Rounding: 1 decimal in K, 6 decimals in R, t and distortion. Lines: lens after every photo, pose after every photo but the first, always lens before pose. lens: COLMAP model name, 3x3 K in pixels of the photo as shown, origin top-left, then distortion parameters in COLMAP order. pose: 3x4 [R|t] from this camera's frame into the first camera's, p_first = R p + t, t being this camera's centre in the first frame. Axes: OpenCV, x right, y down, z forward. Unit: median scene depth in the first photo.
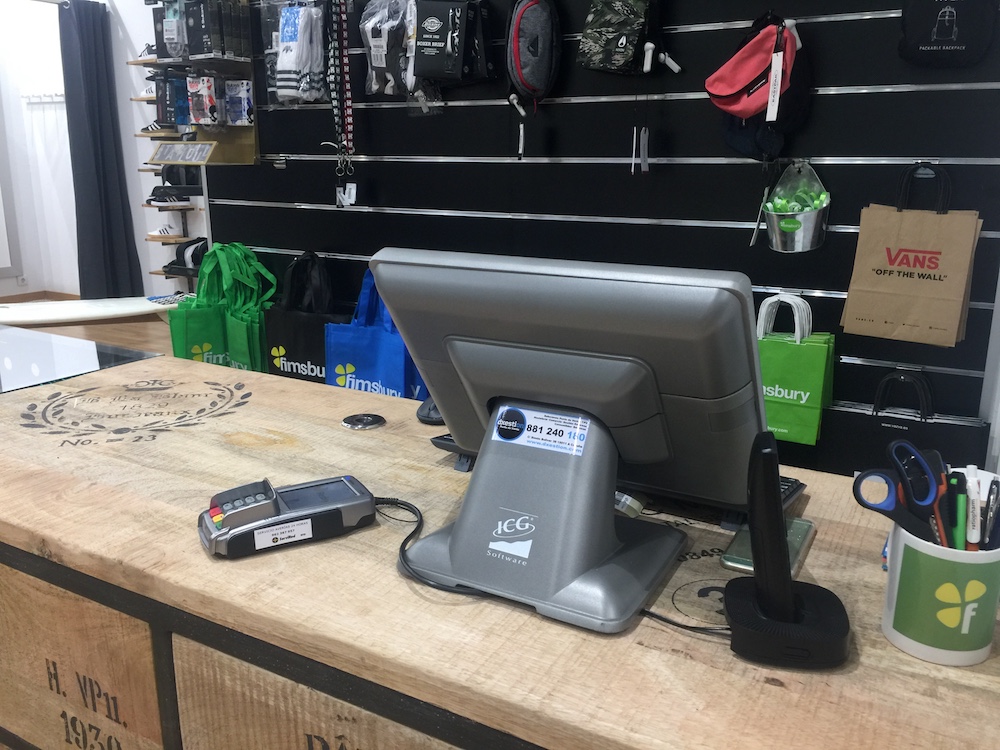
lens RADIAL K [[858.2, 0, 503.9], [0, 858.2, 378.7], [0, 0, 1]] dist [0.086586, -0.116627]
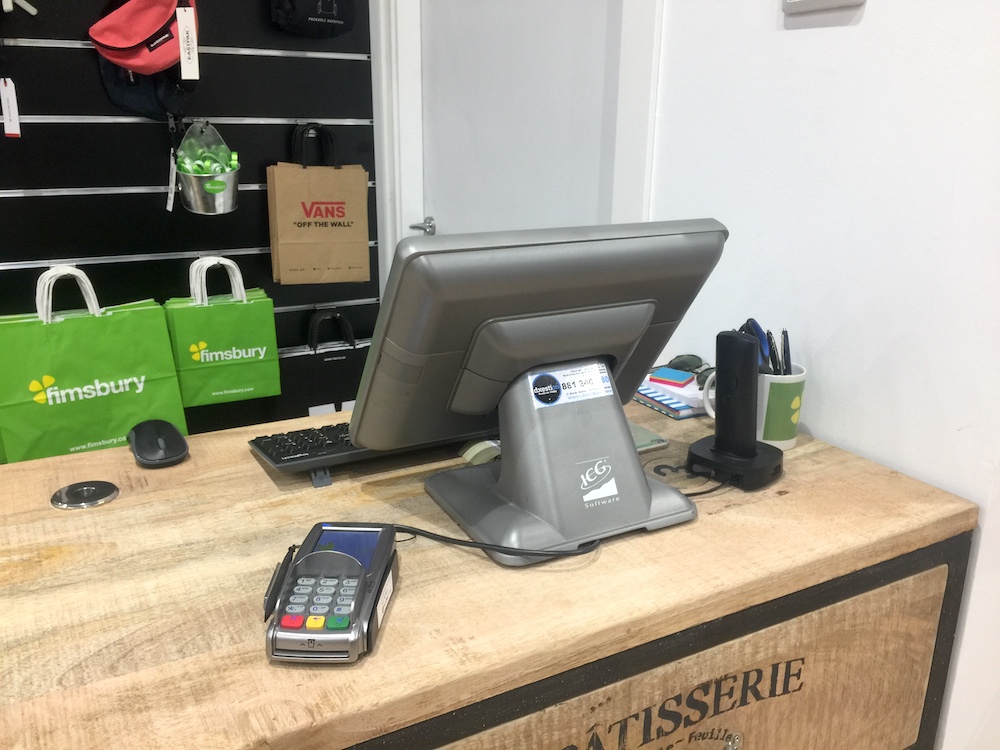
lens RADIAL K [[858.2, 0, 507.3], [0, 858.2, 377.8], [0, 0, 1]] dist [0.086586, -0.116627]
pose [[0.509803, -0.251985, 0.822560, -0.389116], [0.208869, 0.963787, 0.165796, -0.063922], [-0.834551, 0.087284, 0.543973, 0.208393]]
